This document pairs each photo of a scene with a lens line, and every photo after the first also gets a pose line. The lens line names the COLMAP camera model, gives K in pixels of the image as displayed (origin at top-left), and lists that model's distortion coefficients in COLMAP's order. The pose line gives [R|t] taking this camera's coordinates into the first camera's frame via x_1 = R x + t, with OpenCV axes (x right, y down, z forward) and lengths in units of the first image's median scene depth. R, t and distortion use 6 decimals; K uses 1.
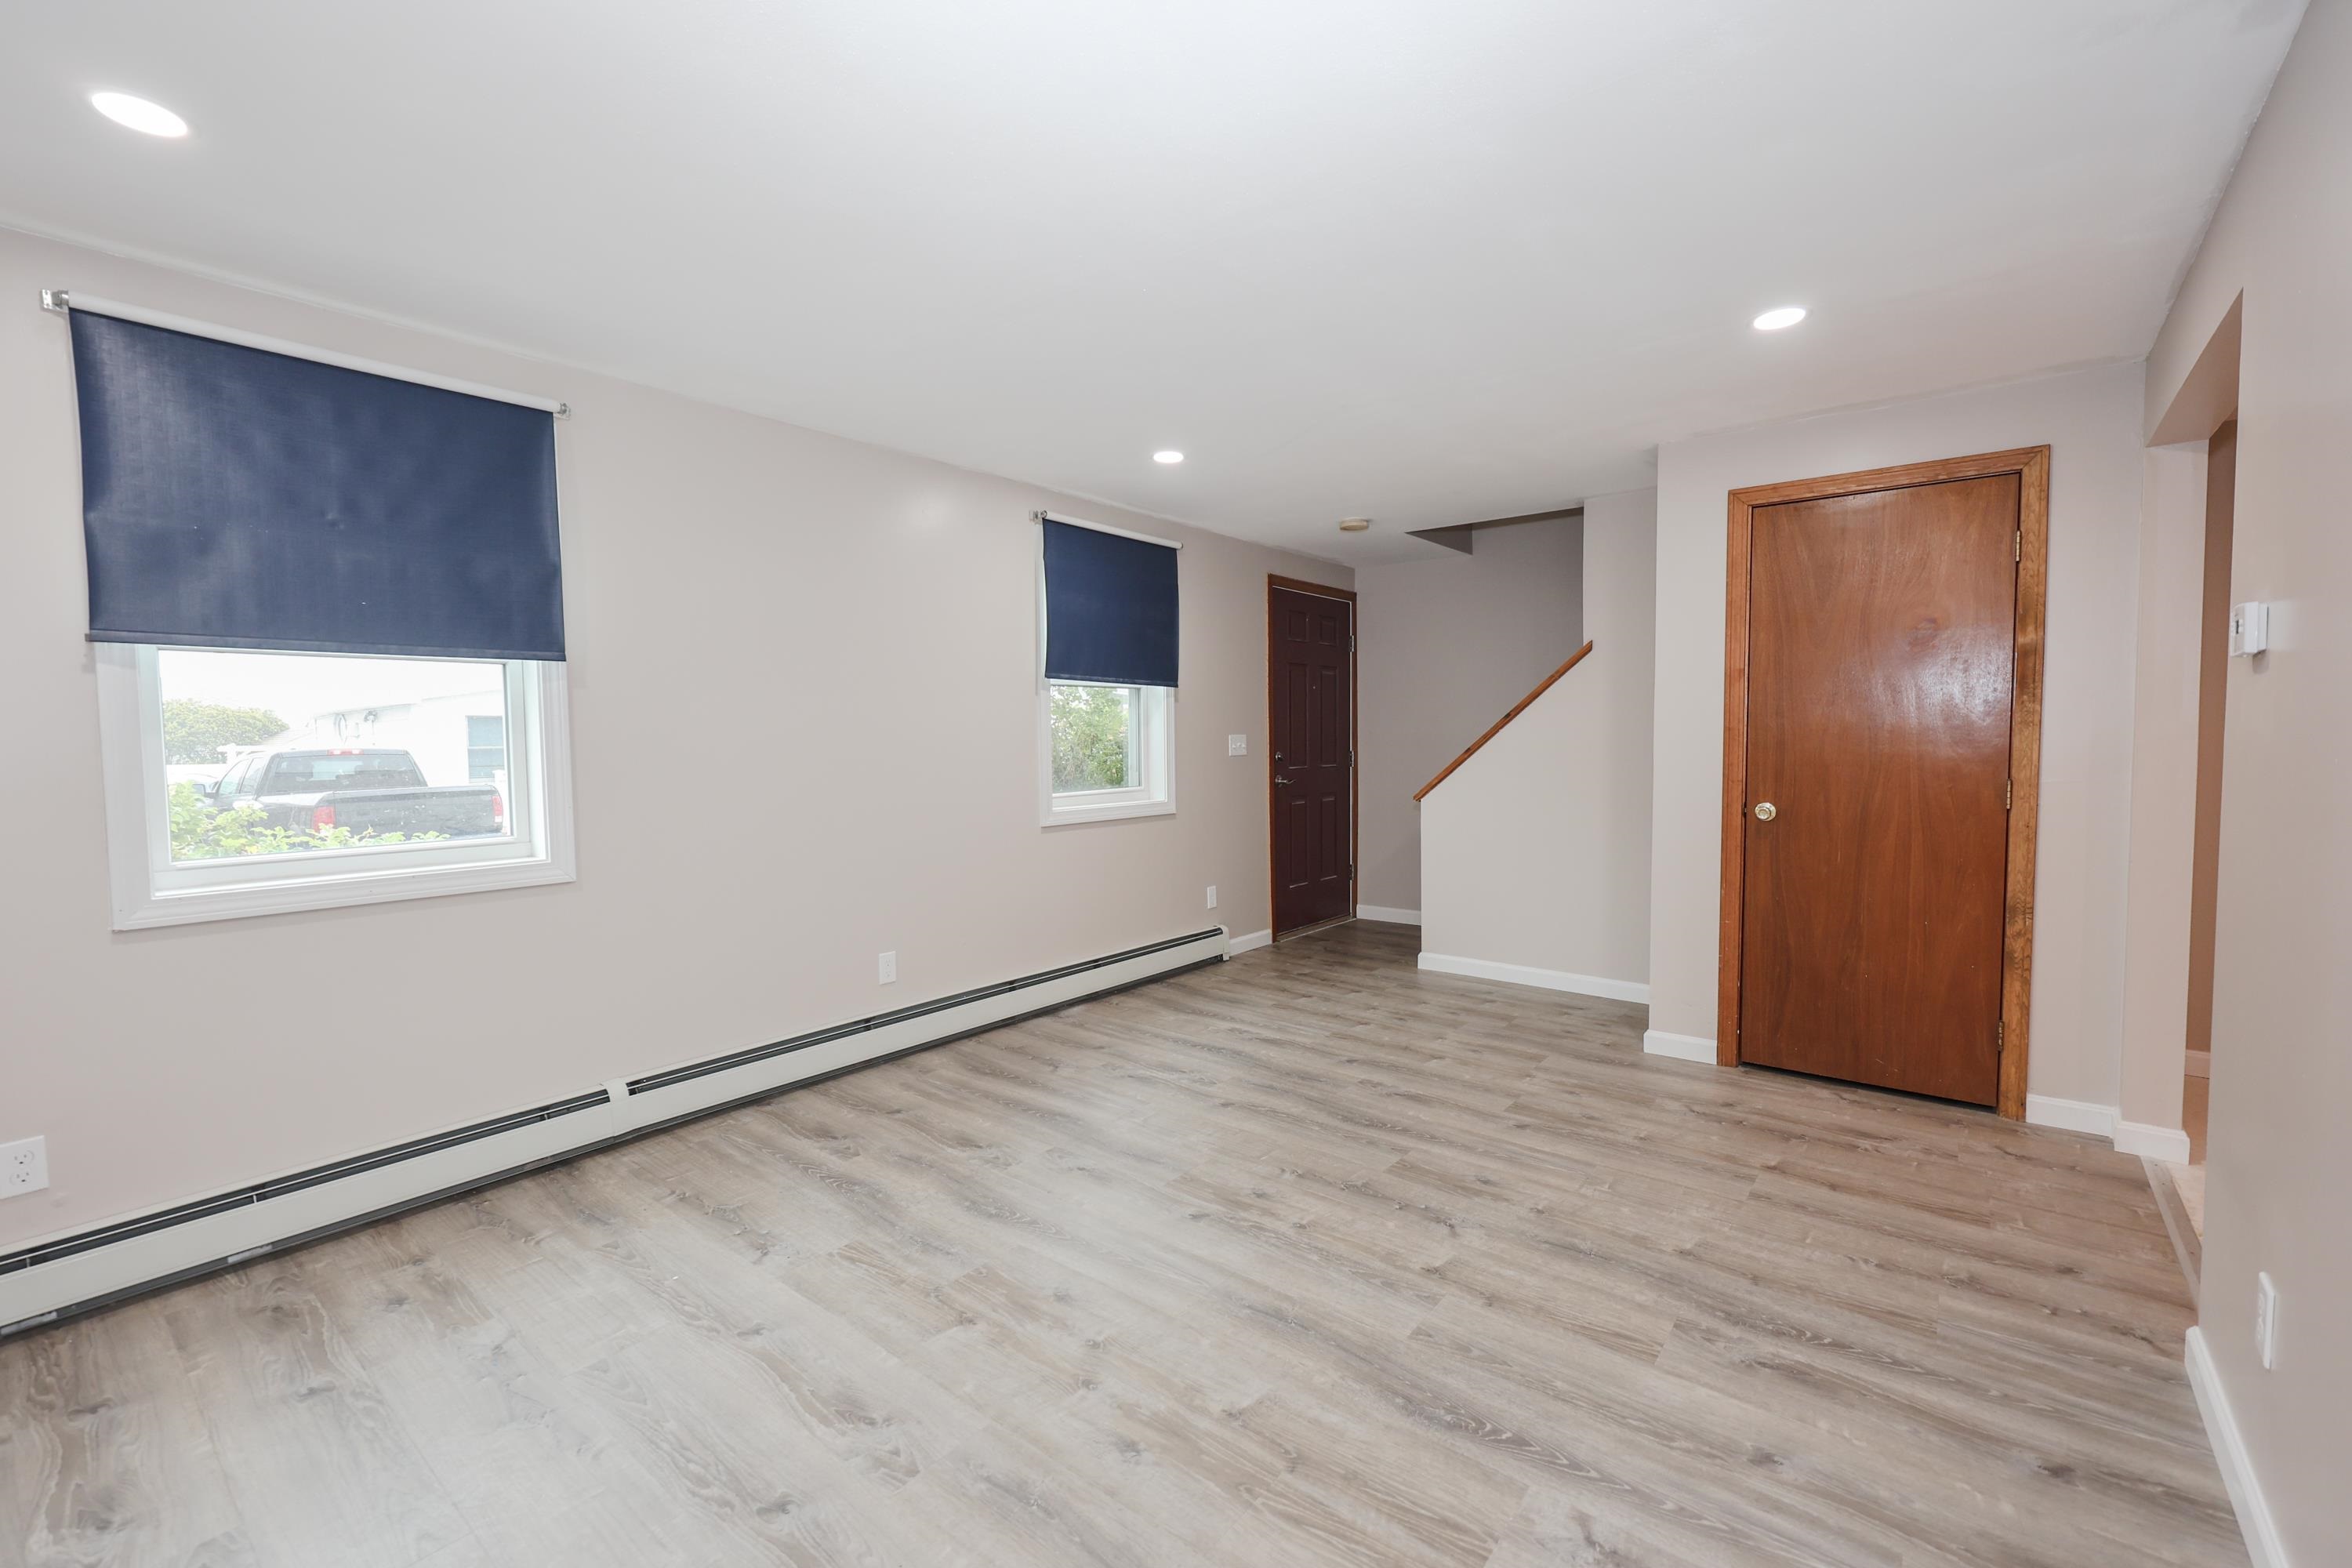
lens RADIAL K [[983.7, 0, 1168.0], [0, 983.7, 782.6], [0, 0, 1]] dist [0.001073, -0.000186]
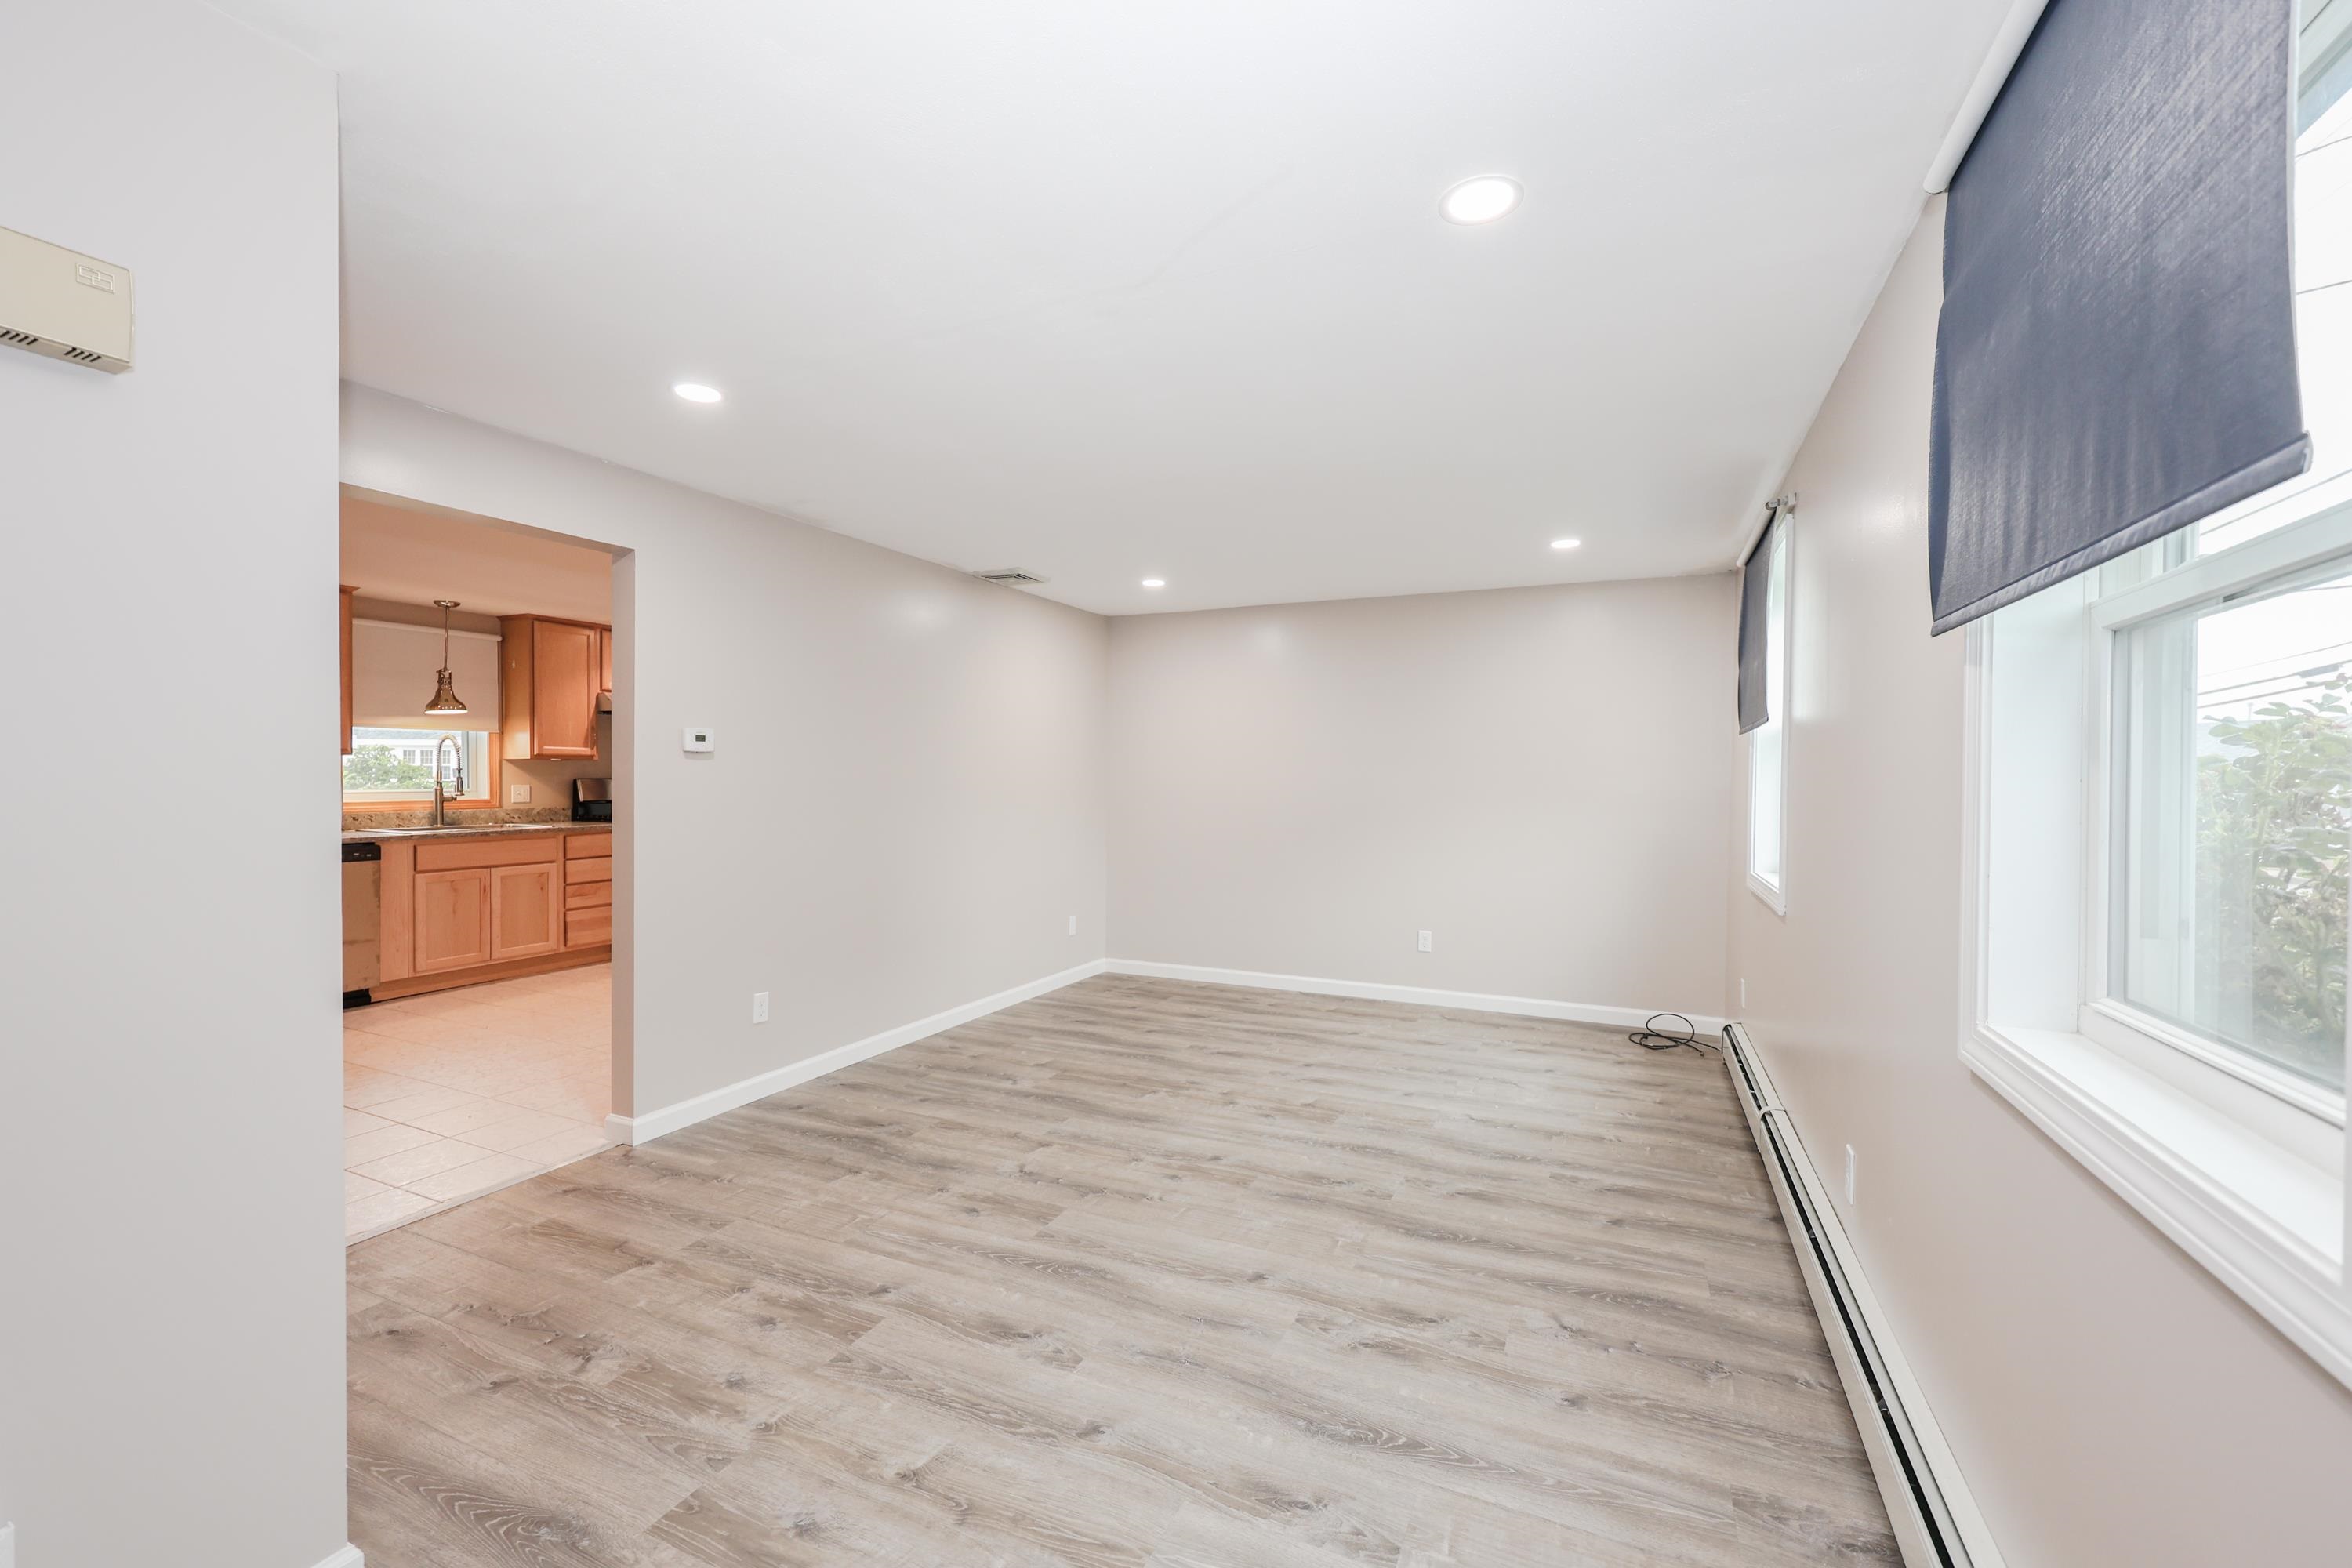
lens RADIAL K [[973.4, 0, 1169.0], [0, 973.4, 786.9], [0, 0, 1]] dist [0.002126, -0.000056]
pose [[-0.970338, 0.006643, -0.241661, 0.334084], [-0.007528, 0.998307, 0.057669, -0.101718], [0.241636, 0.057778, -0.968645, 1.854475]]
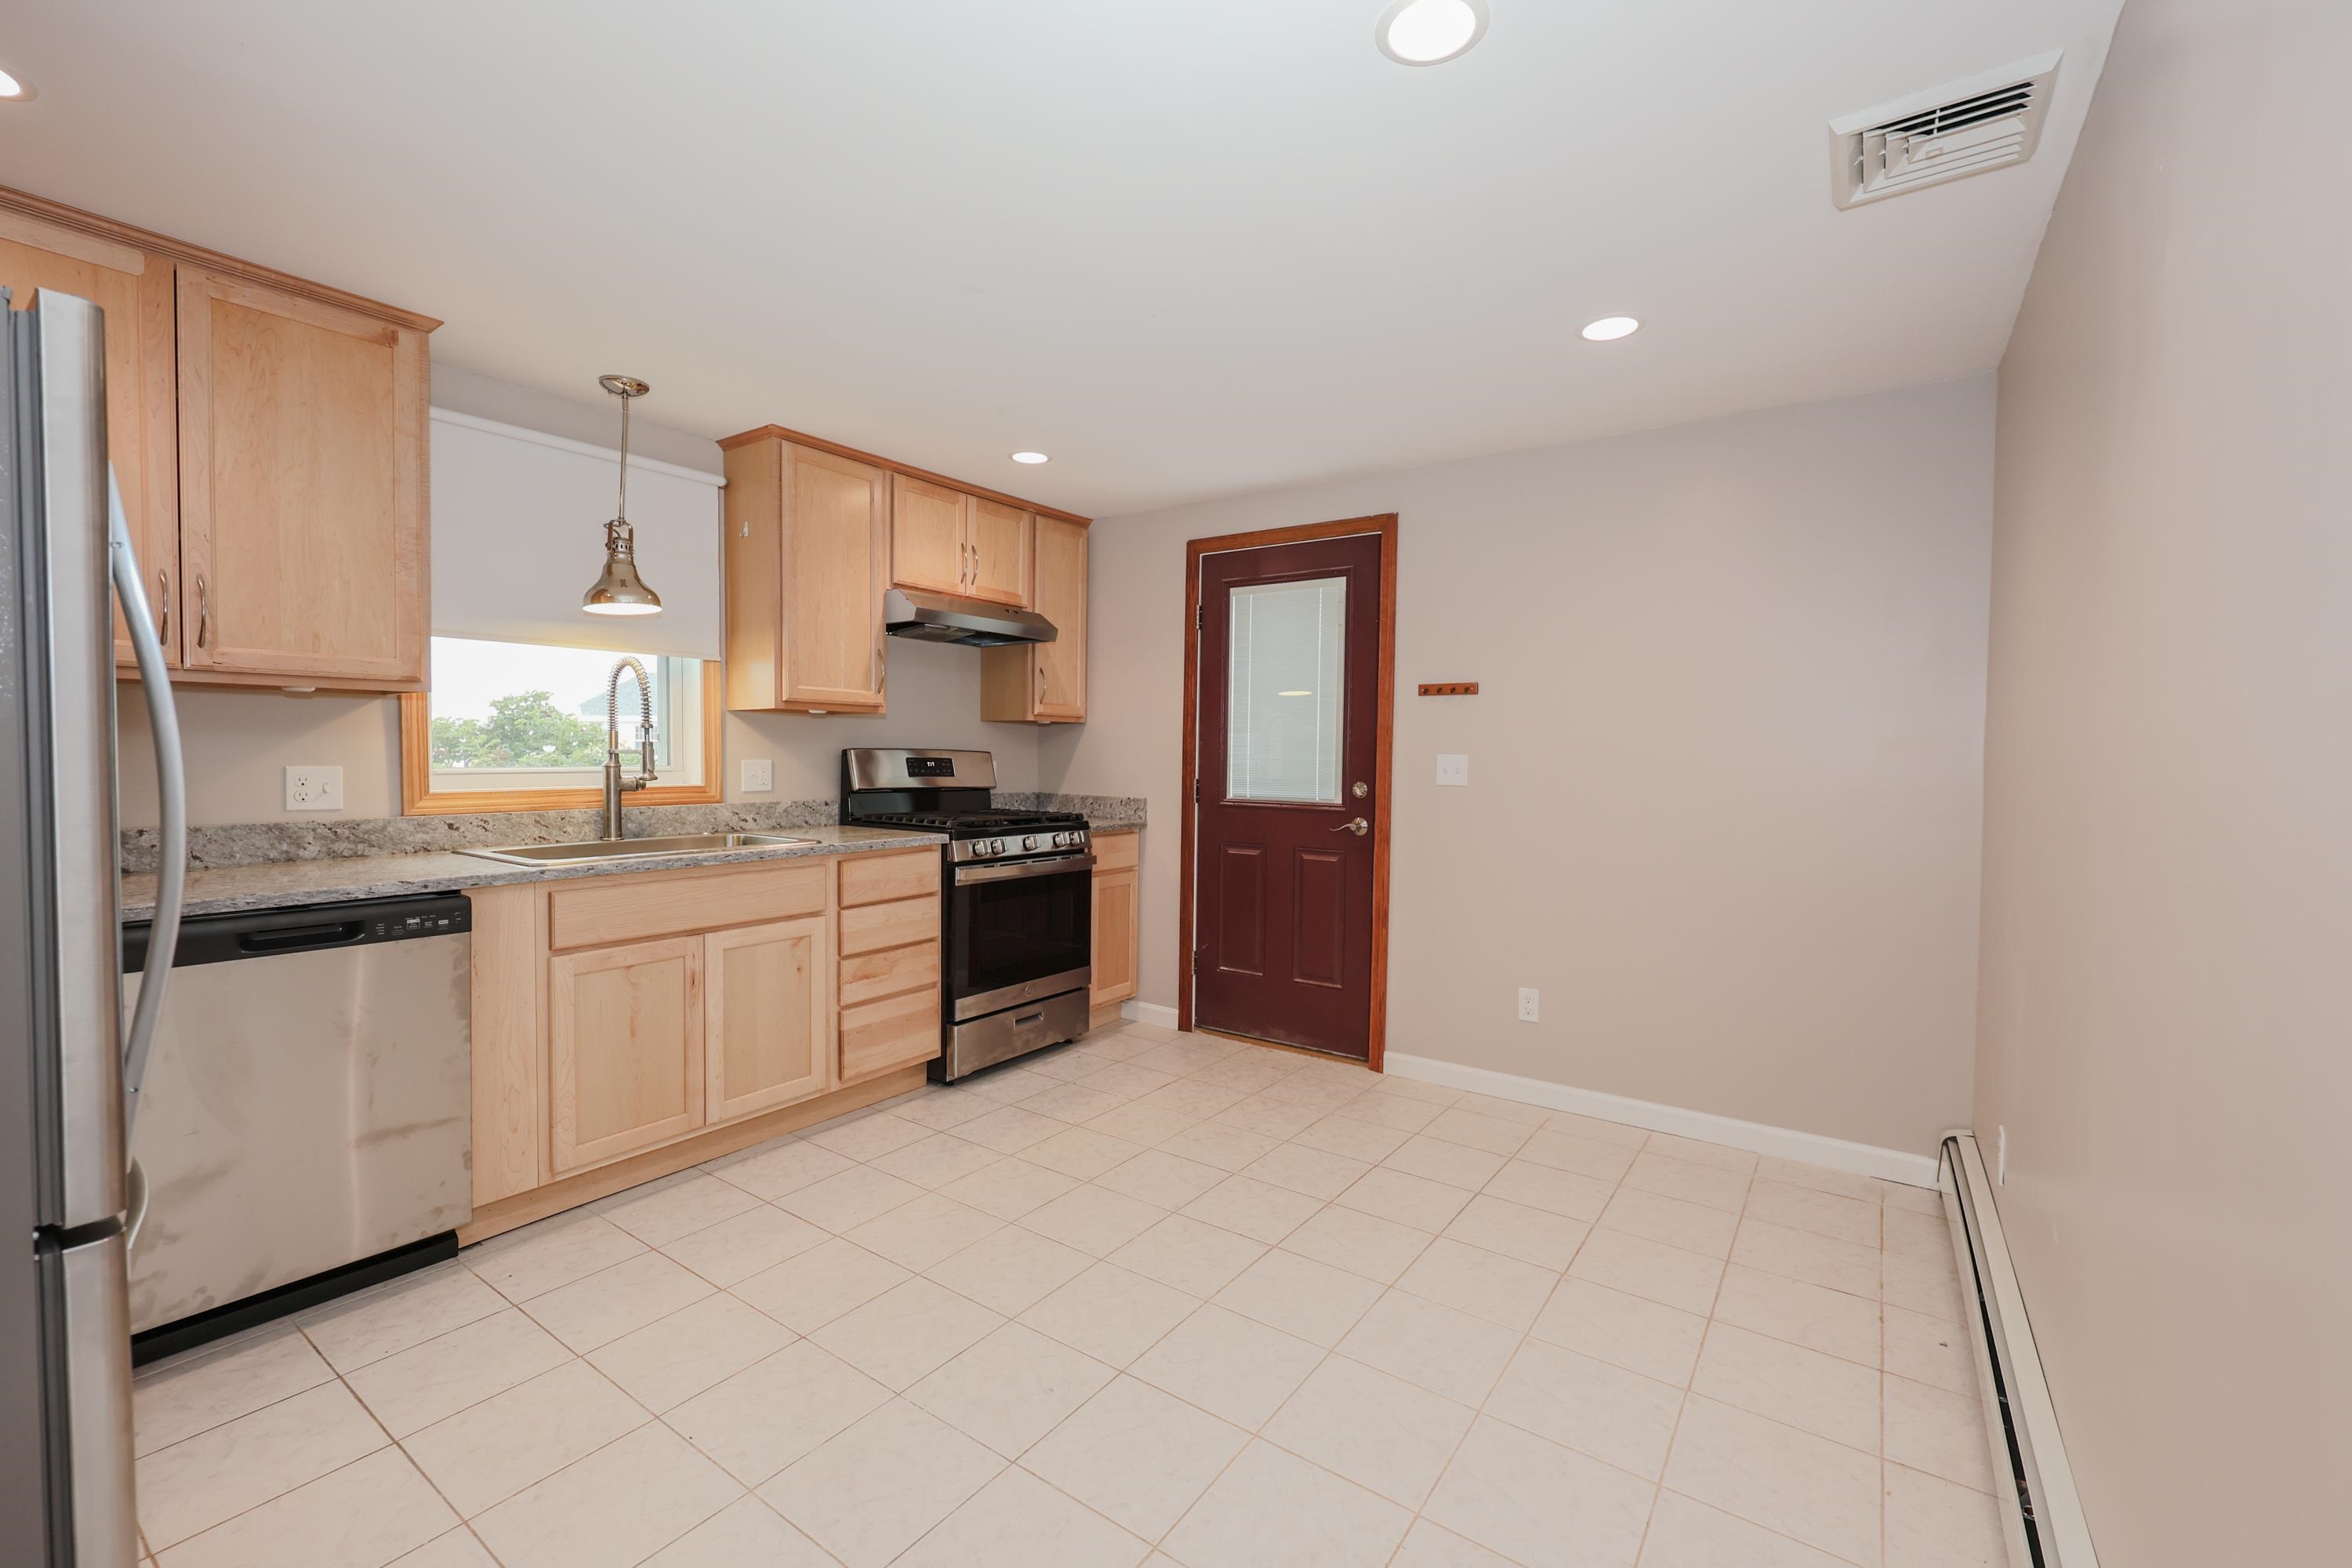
lens RADIAL K [[983.7, 0, 1168.0], [0, 983.7, 782.6], [0, 0, 1]] dist [0.001073, -0.000186]
pose [[-0.997748, -0.000881, -0.067067, 0.801158], [-0.006137, 0.996919, 0.078200, -0.036594], [0.066792, 0.078435, -0.994679, 0.604573]]
